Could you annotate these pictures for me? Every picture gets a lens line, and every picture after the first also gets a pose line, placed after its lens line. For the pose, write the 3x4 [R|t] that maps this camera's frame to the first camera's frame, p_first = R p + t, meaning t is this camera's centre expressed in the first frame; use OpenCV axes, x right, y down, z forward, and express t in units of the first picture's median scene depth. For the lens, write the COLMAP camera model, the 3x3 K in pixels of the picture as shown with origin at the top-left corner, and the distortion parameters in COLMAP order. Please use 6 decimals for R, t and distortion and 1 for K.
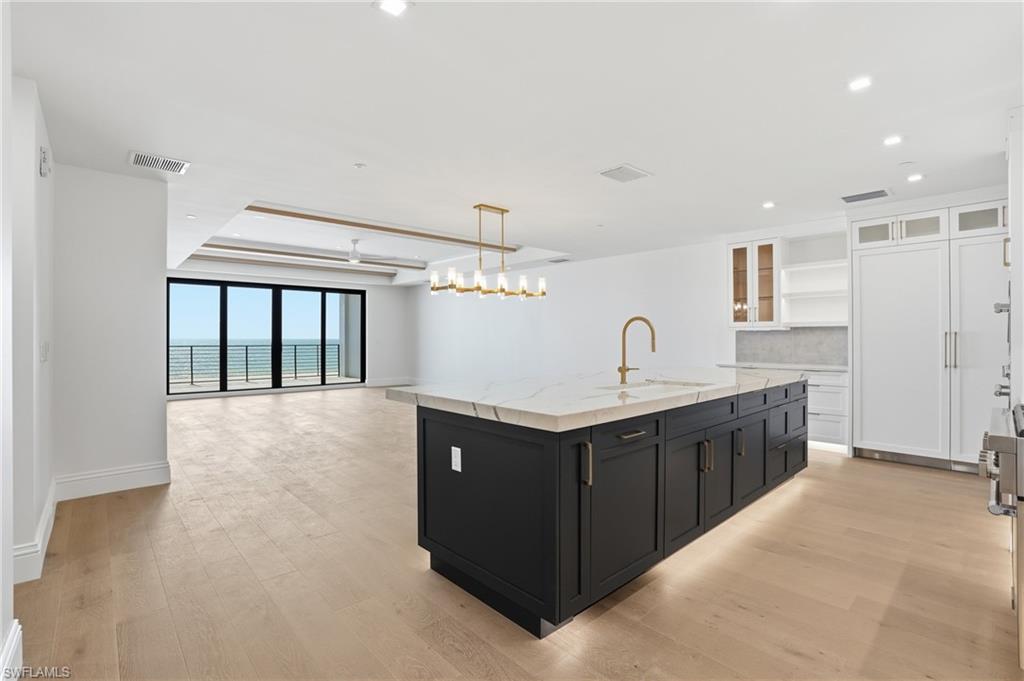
lens RADIAL K [[470.5, 0, 504.7], [0, 470.5, 336.1], [0, 0, 1]] dist [-0.052981, 0.010675]
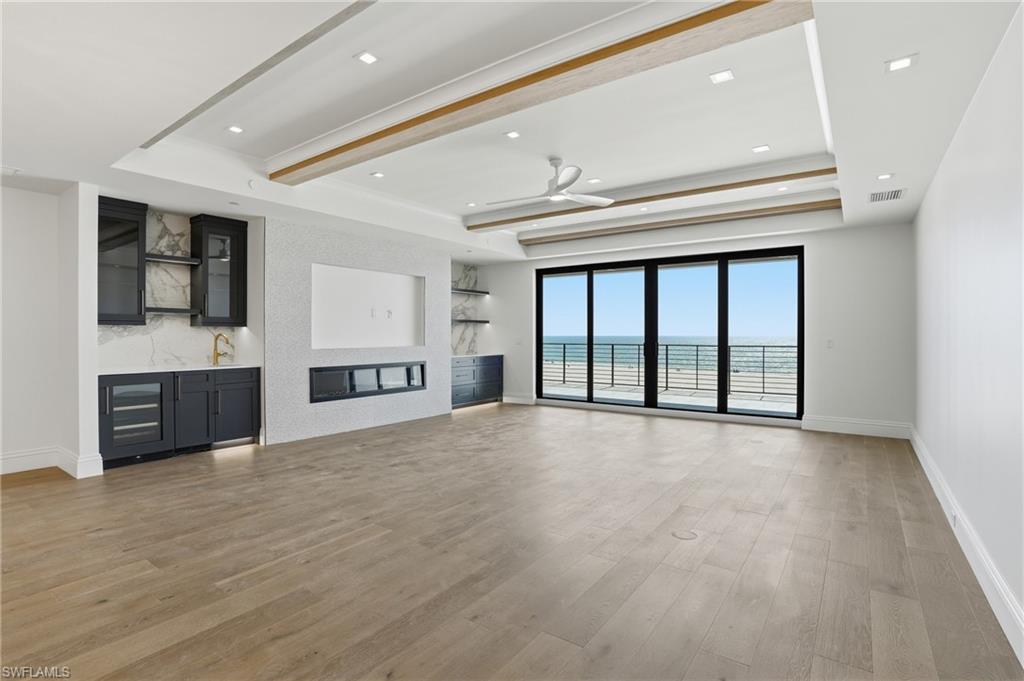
lens RADIAL K [[498.5, 0, 505.3], [0, 498.5, 329.3], [0, 0, 1]] dist [-0.040026, 0.008197]
pose [[0.205151, -0.012108, -0.978655, 0.222355], [0.004804, 0.999924, -0.011364, 0.002732], [0.978719, -0.002370, 0.205194, 0.732486]]
